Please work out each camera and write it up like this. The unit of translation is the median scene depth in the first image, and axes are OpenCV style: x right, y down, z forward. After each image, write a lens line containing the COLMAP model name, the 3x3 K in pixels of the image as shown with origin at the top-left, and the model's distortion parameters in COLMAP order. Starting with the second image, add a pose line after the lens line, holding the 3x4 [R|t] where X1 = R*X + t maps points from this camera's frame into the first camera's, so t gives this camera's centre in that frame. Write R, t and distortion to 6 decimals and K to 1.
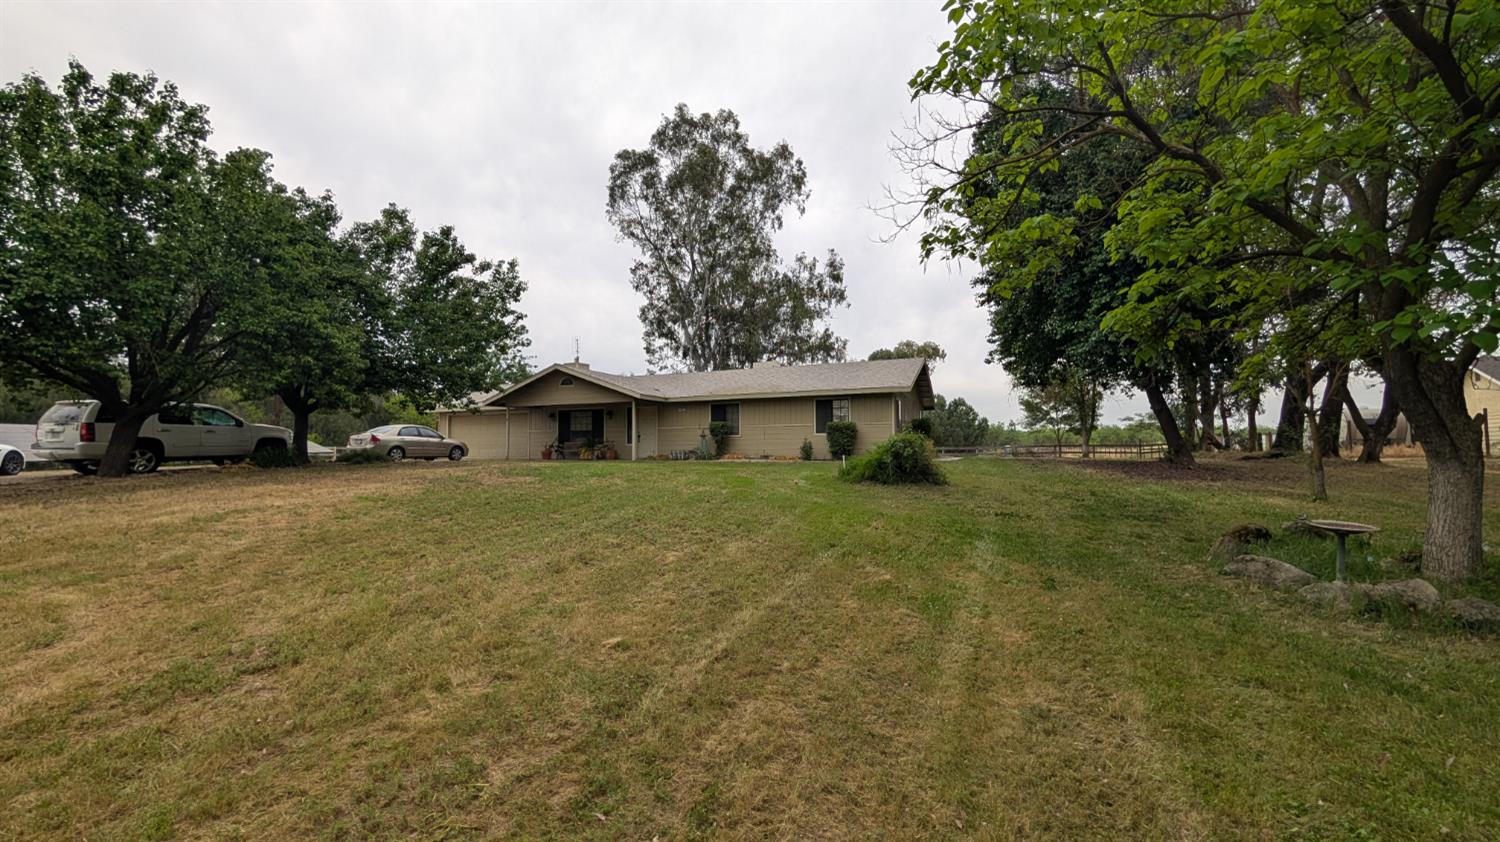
lens RADIAL K [[571.3, 0, 750.0], [0, 571.3, 421.0], [0, 0, 1]] dist [0.001148, 0.000237]
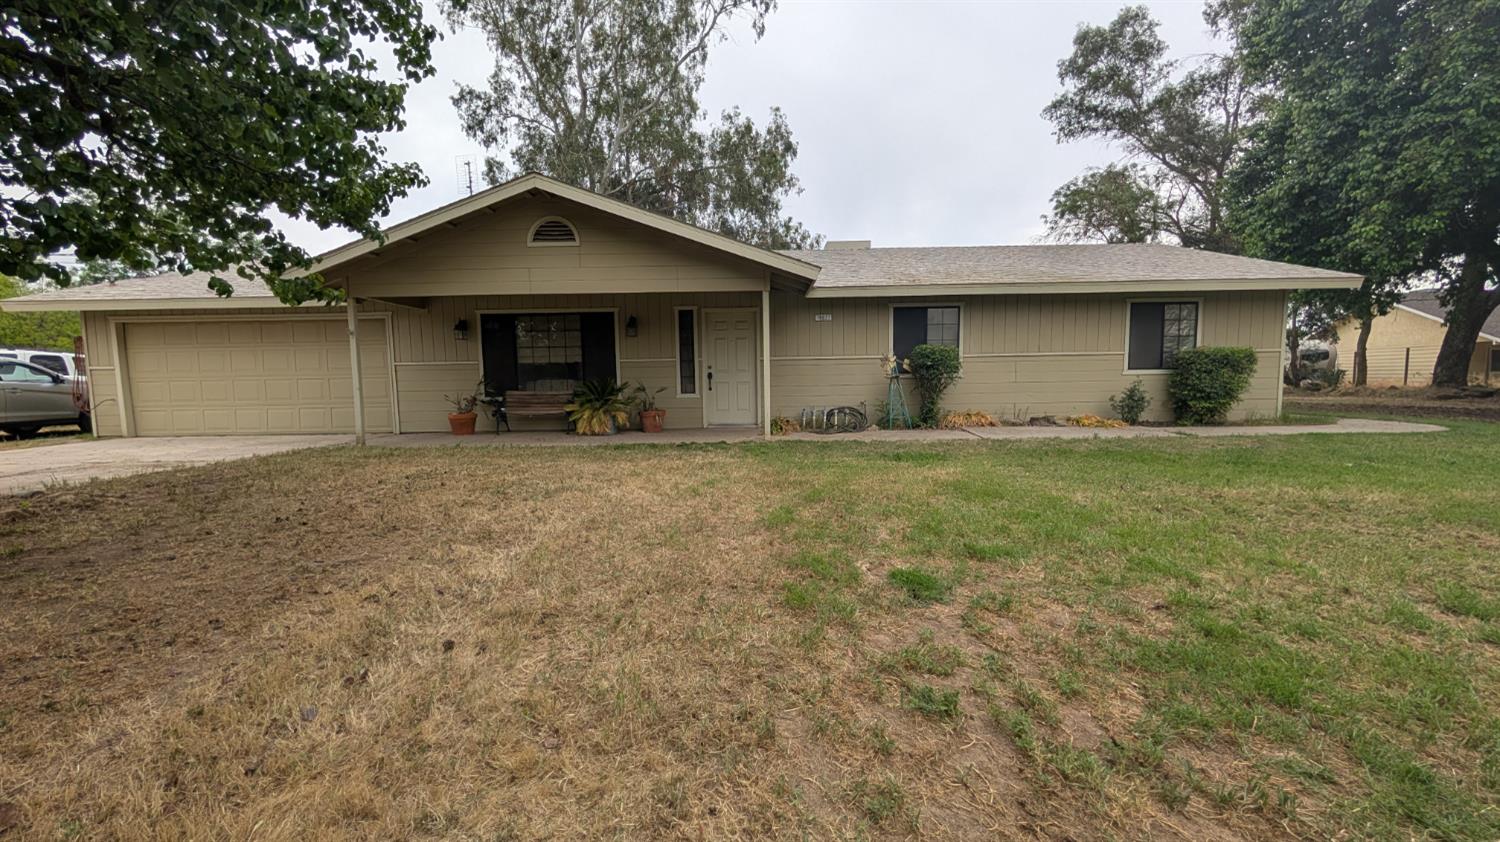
lens RADIAL K [[559.7, 0, 747.0], [0, 559.7, 422.9], [0, 0, 1]] dist [-0.000495, -0.000086]
pose [[0.928461, -0.043370, 0.368889, -0.305999], [-0.007692, 0.990702, 0.135835, 0.003195], [-0.371350, -0.128955, 0.919494, 0.540072]]
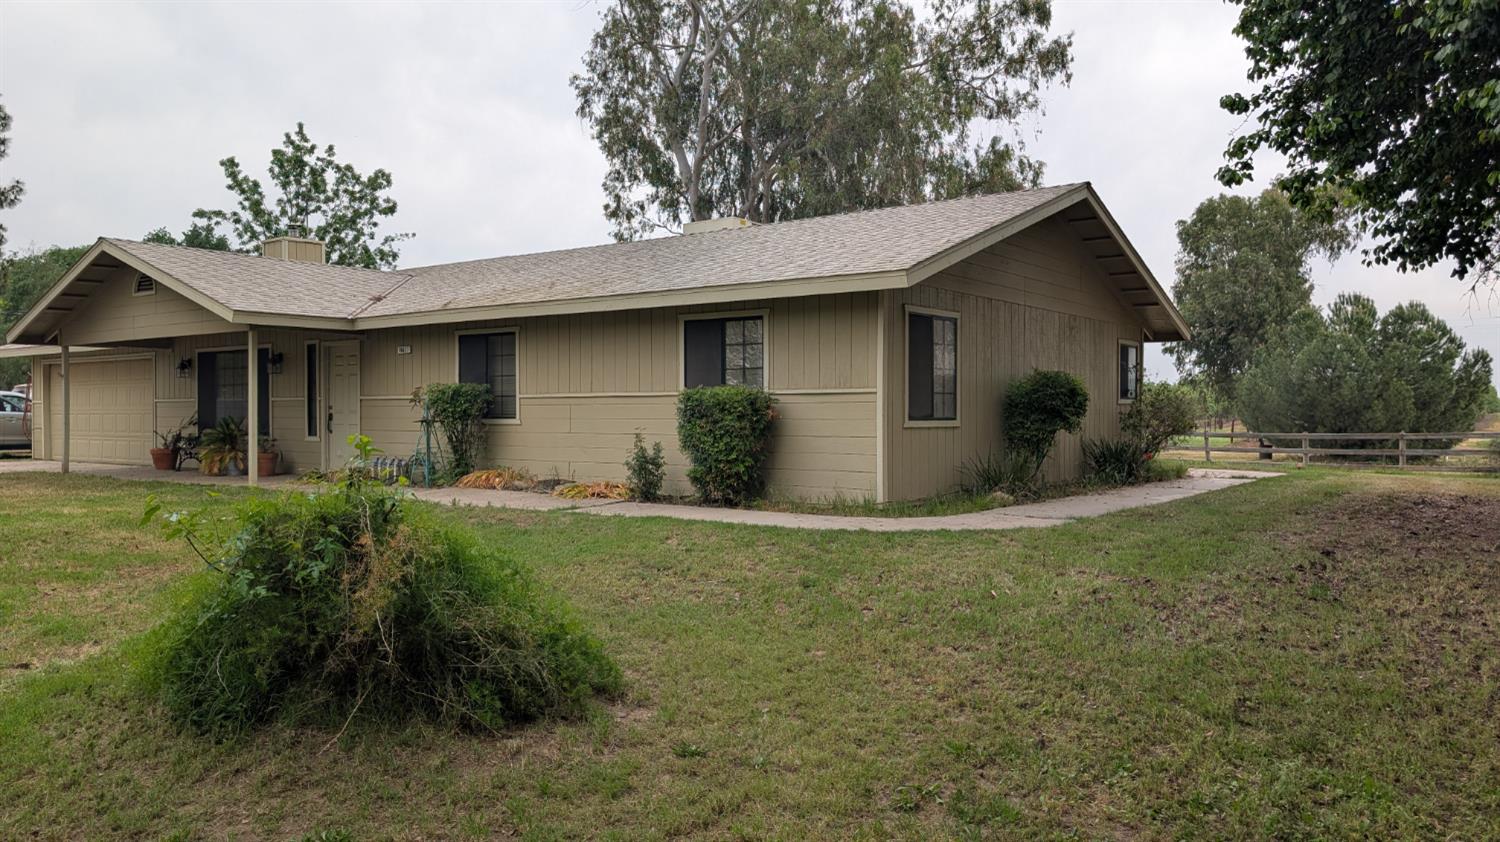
lens RADIAL K [[1085.9, 0, 743.9], [0, 1085.9, 427.1], [0, 0, 1]] dist [0.039154, -0.034694]
pose [[0.967467, 0.008993, -0.252836, 0.260574], [0.007246, 0.997973, 0.063224, -0.011269], [0.252893, -0.062999, 0.965441, 0.317957]]
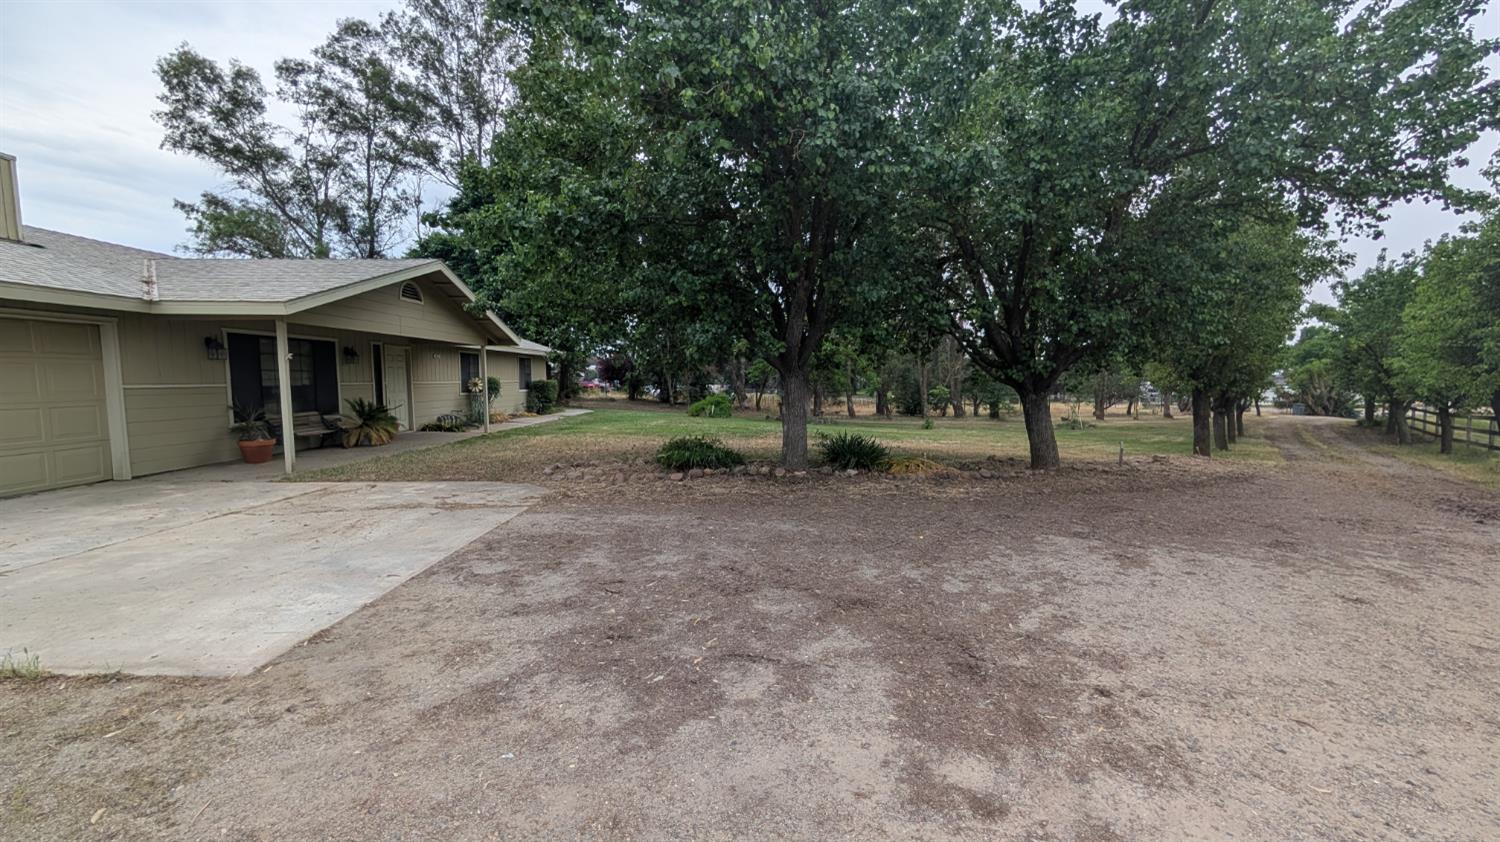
lens RADIAL K [[571.3, 0, 750.0], [0, 571.3, 421.0], [0, 0, 1]] dist [0.001148, 0.000237]
pose [[-0.370591, -0.066911, 0.926383, -0.819923], [-0.042667, 0.997575, 0.054985, 0.004324], [-0.927816, -0.019149, -0.372547, 0.814455]]
